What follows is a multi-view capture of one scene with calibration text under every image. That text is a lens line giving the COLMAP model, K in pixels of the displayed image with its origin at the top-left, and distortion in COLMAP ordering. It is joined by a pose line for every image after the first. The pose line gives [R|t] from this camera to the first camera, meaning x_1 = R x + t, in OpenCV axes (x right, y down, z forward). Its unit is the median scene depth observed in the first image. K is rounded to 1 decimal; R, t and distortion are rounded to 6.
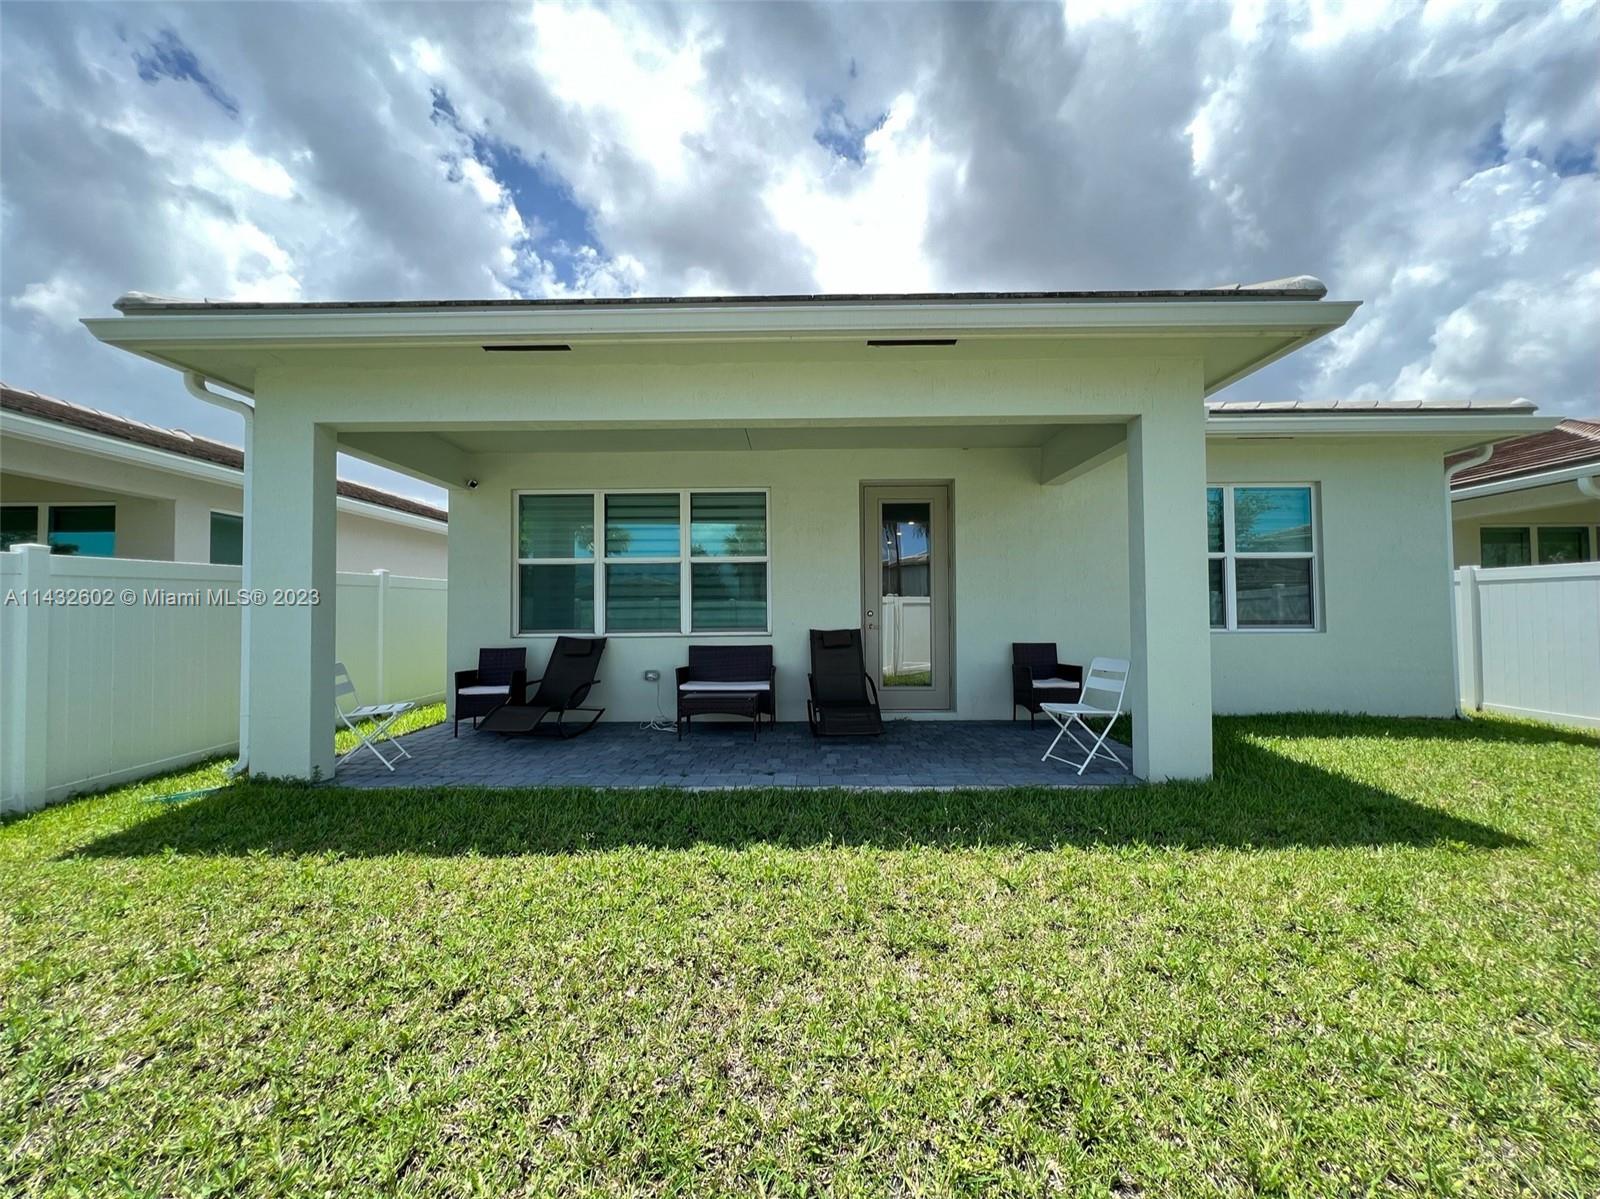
lens RADIAL K [[640.2, 0, 808.2], [0, 640.2, 598.5], [0, 0, 1]] dist [-0.001712, 0.000051]
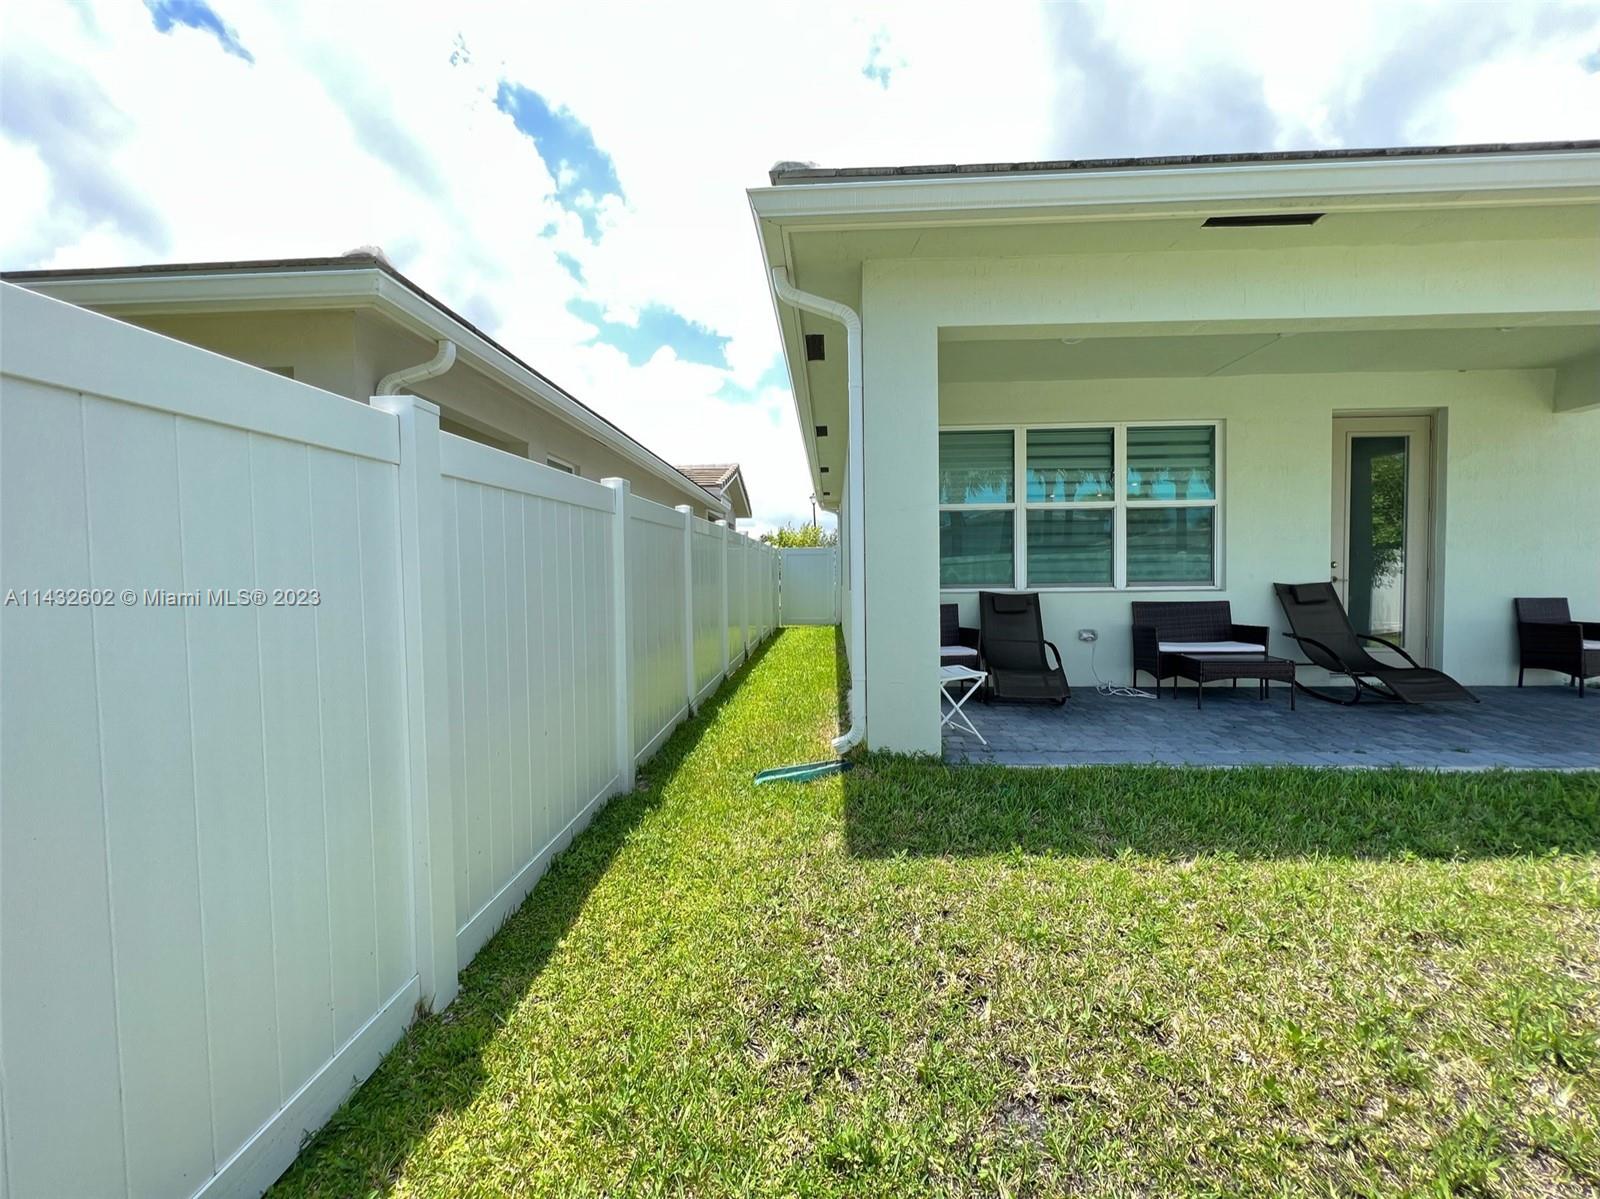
lens RADIAL K [[640.2, 0, 792.7], [0, 640.2, 601.3], [0, 0, 1]] dist [-0.001712, 0.000051]
pose [[0.999512, -0.003178, -0.031082, -0.617686], [0.005086, 0.998095, 0.061490, 0.016553], [0.030827, -0.061618, 0.997624, 0.102447]]
